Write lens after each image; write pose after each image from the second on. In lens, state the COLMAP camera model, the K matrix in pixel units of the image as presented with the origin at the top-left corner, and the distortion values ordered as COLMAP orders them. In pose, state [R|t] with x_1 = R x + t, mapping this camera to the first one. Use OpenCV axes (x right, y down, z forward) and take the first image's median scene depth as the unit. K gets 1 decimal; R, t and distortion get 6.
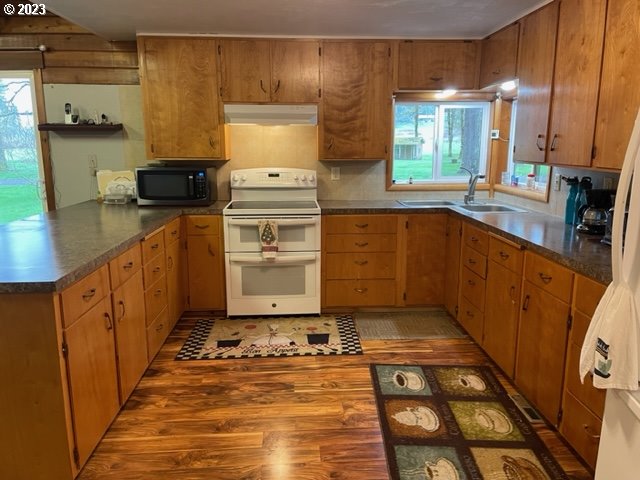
lens RADIAL K [[482.2, 0, 319.7], [0, 482.2, 237.9], [0, 0, 1]] dist [0.075488, -0.089584]
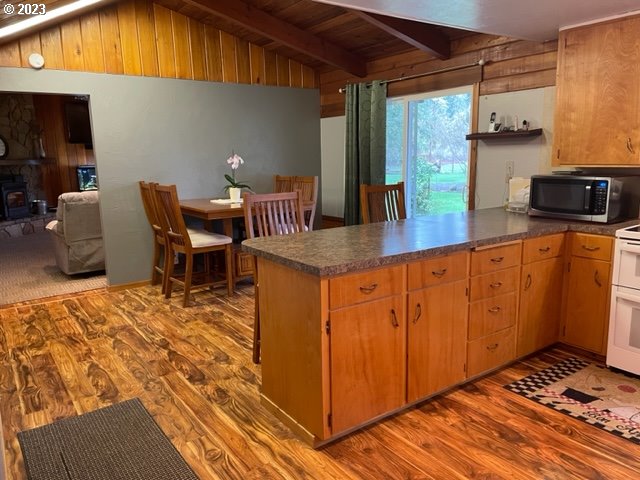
lens RADIAL K [[482.2, 0, 323.1], [0, 482.2, 240.0], [0, 0, 1]] dist [0.075488, -0.089584]
pose [[0.531101, 0.134395, -0.836582, 0.207523], [-0.142839, 0.987411, 0.067944, -0.028277], [0.835182, 0.083412, 0.543612, 0.168353]]
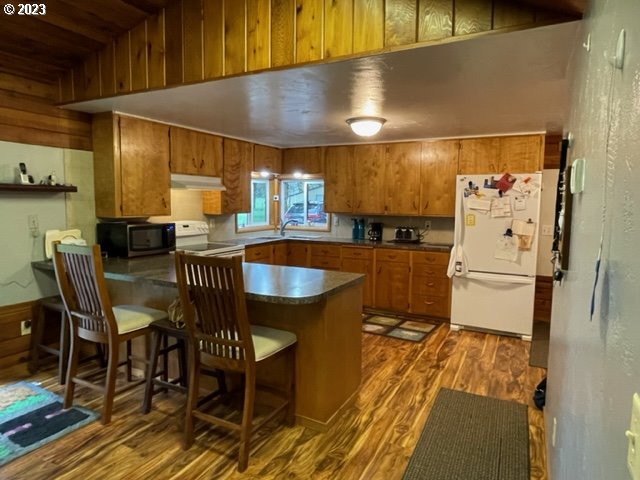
lens RADIAL K [[405.9, 0, 320.2], [0, 405.9, 237.9], [0, 0, 1]] dist [-0.016104, -0.000726]
pose [[0.511481, -0.073465, 0.856149, -0.958368], [0.157768, 0.987430, -0.009523, -0.033077], [-0.844687, 0.139943, 0.516642, 0.129792]]
